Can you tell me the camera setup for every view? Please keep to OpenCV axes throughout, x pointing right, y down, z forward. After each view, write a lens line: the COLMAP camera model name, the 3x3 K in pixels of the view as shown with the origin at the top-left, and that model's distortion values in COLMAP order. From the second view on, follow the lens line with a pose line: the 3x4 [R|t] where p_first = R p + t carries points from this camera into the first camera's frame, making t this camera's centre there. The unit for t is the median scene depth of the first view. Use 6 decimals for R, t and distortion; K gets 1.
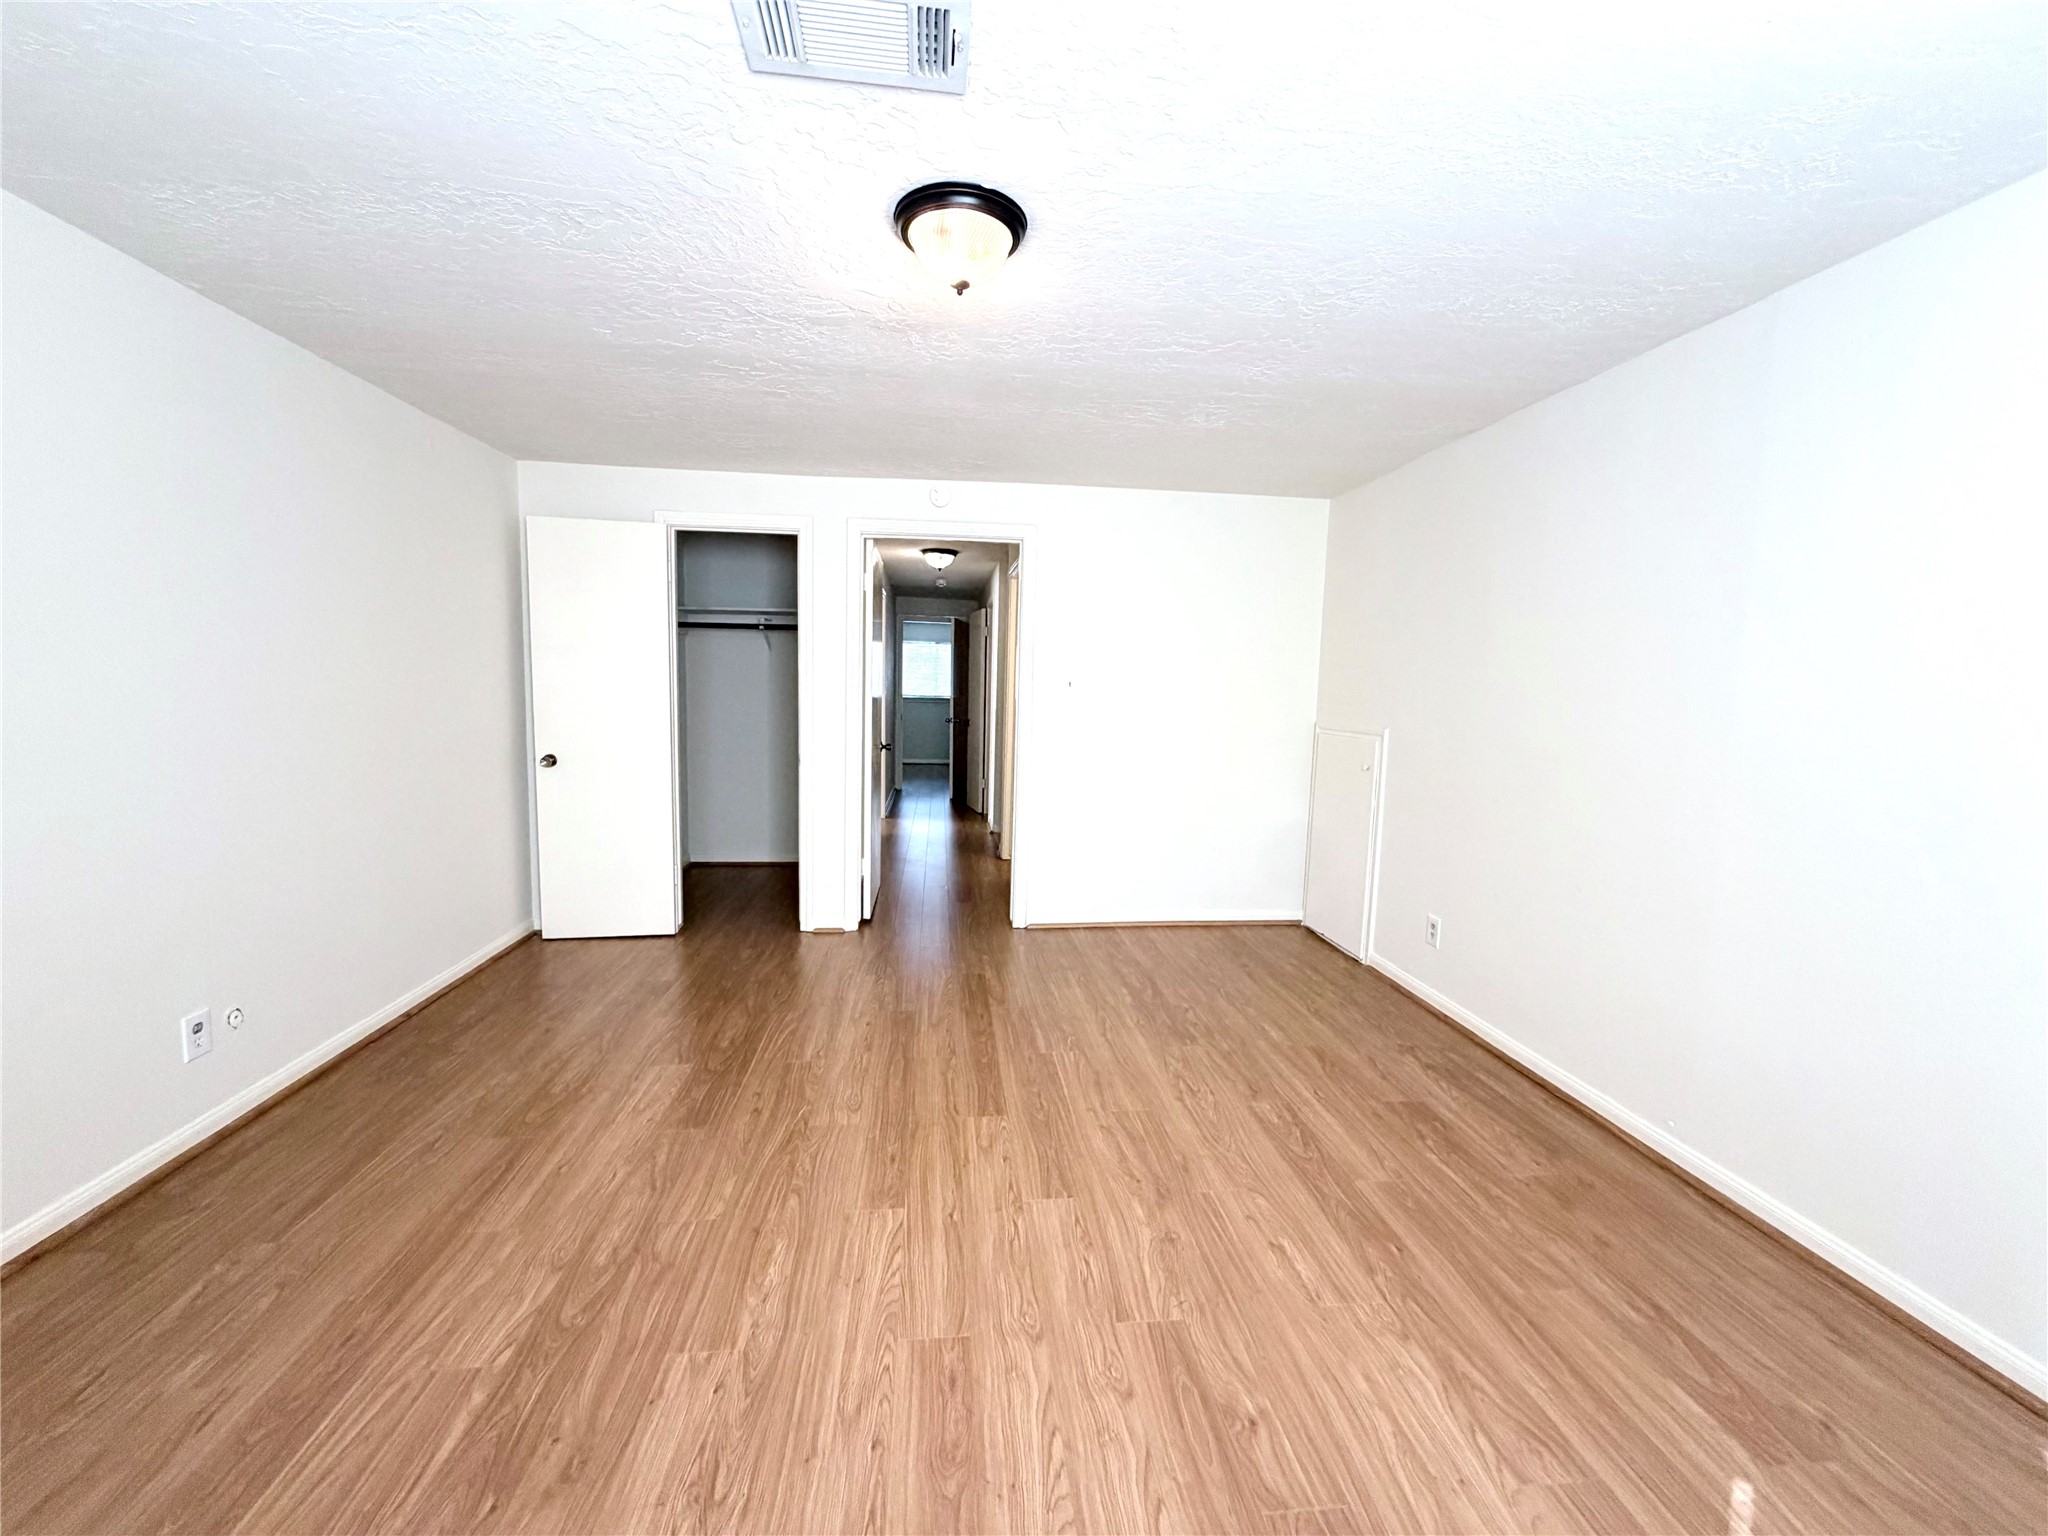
lens RADIAL K [[818.5, 0, 1024.0], [0, 818.5, 768.0], [0, 0, 1]] dist [0.000849, -0.000202]
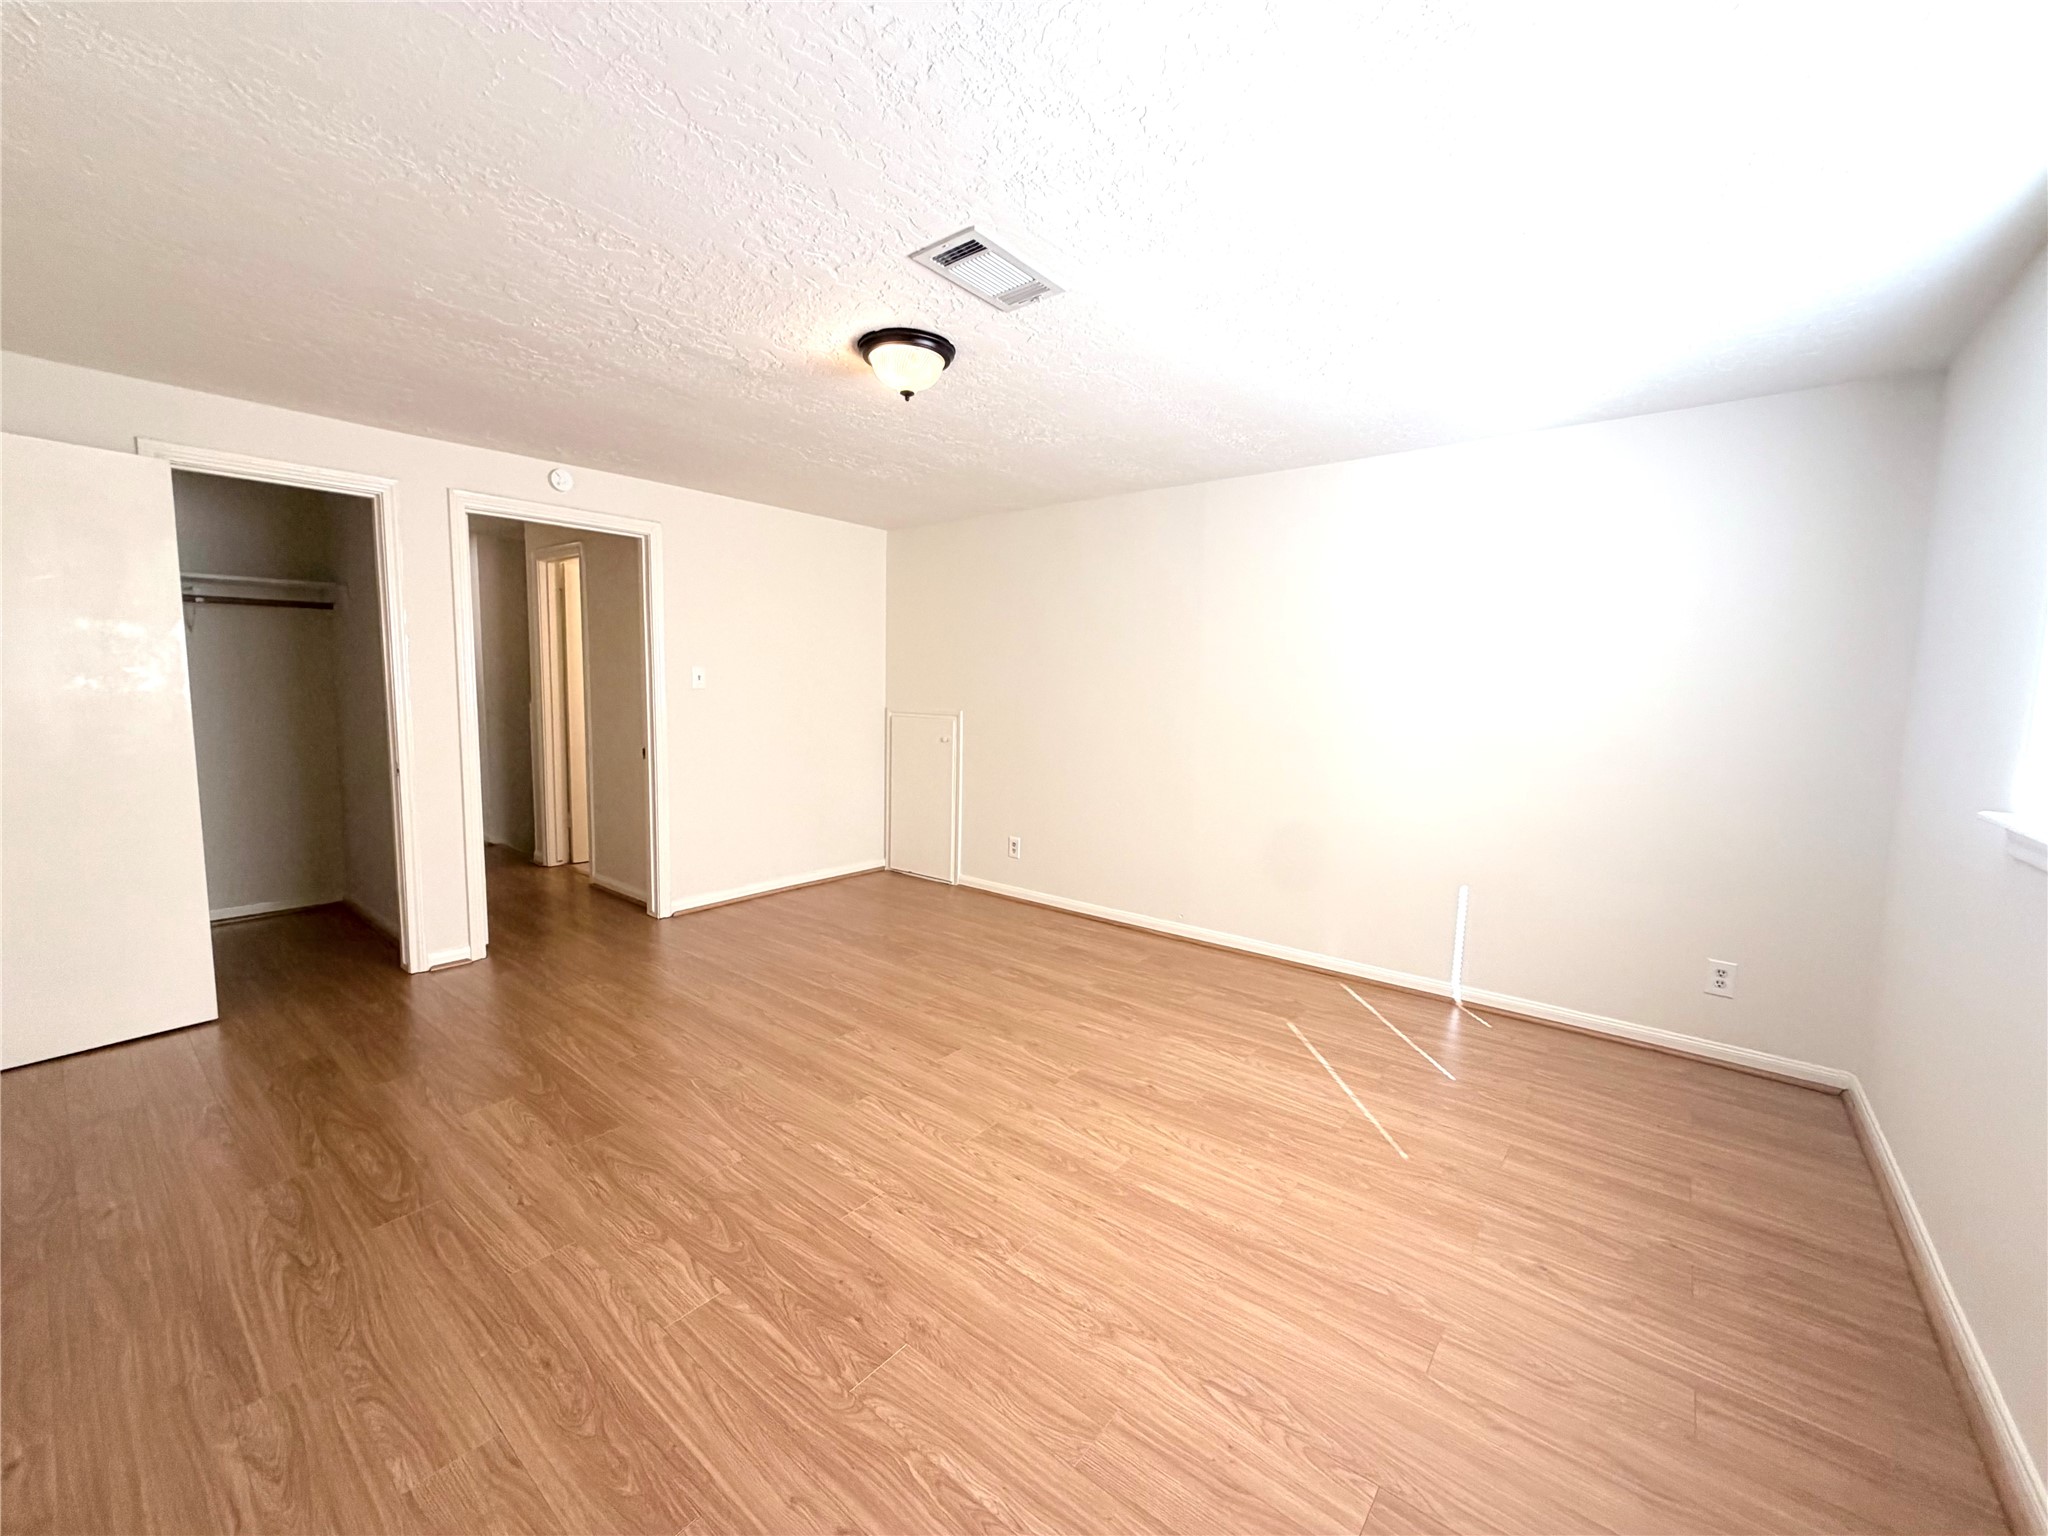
lens RADIAL K [[812.6, 0, 1016.9], [0, 812.6, 785.4], [0, 0, 1]] dist [0.001239, 0.000073]
pose [[0.712924, -0.095808, 0.694666, -0.651888], [0.065848, 0.995392, 0.069705, -0.019134], [-0.698143, -0.003953, 0.715948, -0.062740]]
